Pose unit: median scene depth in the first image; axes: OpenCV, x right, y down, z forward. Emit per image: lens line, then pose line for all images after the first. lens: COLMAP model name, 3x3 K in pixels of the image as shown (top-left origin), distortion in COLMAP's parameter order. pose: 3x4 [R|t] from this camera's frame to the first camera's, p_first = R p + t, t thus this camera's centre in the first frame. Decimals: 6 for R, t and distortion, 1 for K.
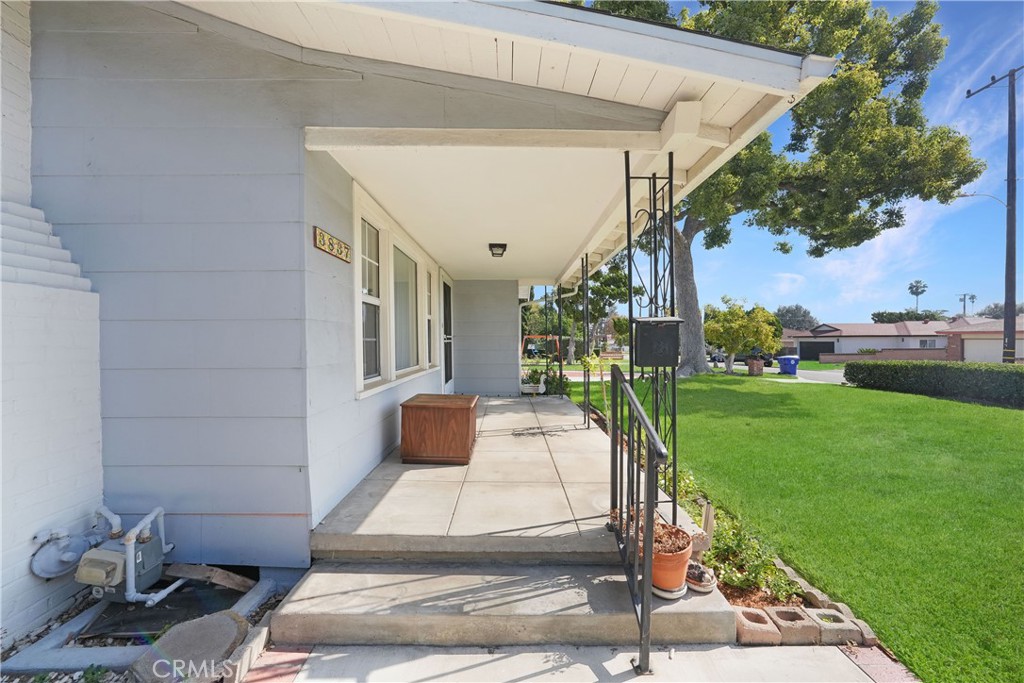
lens RADIAL K [[362.1, 0, 527.0], [0, 362.1, 341.1], [0, 0, 1]] dist [-0.013717, 0.000123]
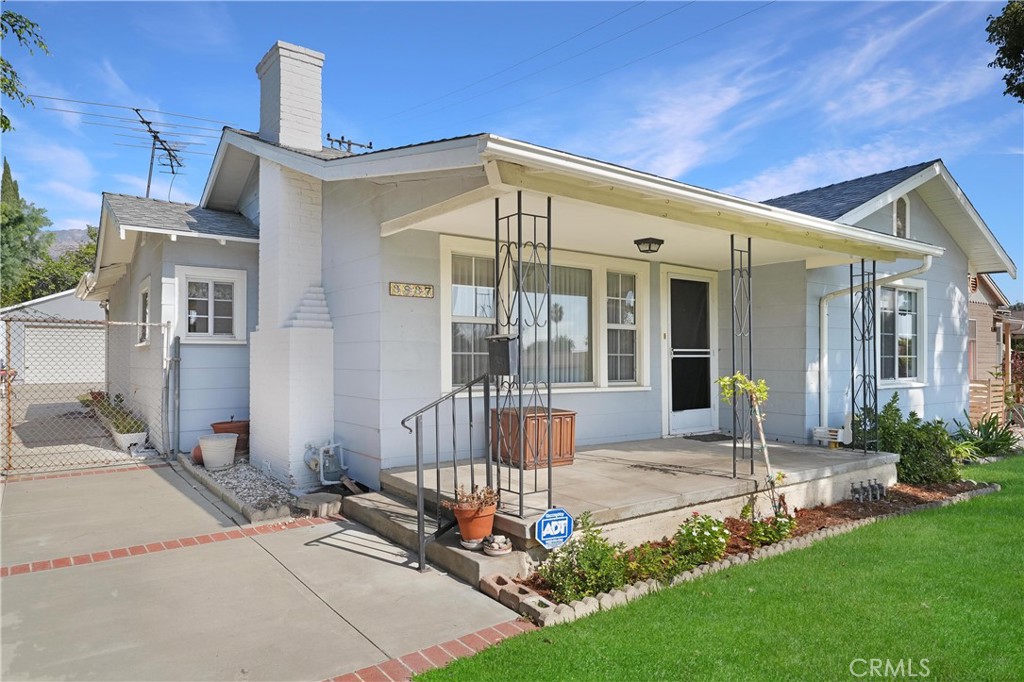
lens RADIAL K [[638.6, 0, 509.0], [0, 638.6, 359.1], [0, 0, 1]] dist [0.017477, -0.001174]
pose [[0.575021, 0.006854, -0.818110, 2.170214], [-0.006461, 0.999972, 0.003837, 0.007302], [0.818113, 0.003079, 0.575050, -0.206562]]
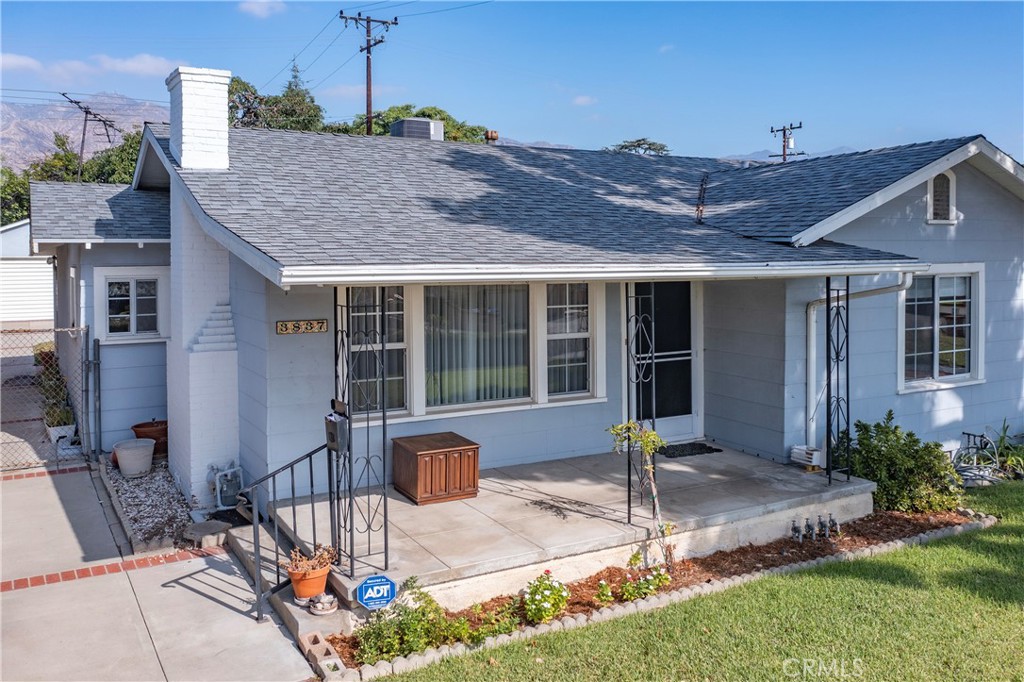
lens RADIAL K [[787.0, 0, 512.0], [0, 787.0, 341.0], [0, 0, 1]] dist [-0.009338, -0.001910]
pose [[0.521270, 0.085027, -0.849145, 3.130372], [-0.042158, 0.996375, 0.073890, -0.563595], [0.852350, -0.002719, 0.522965, 0.059668]]
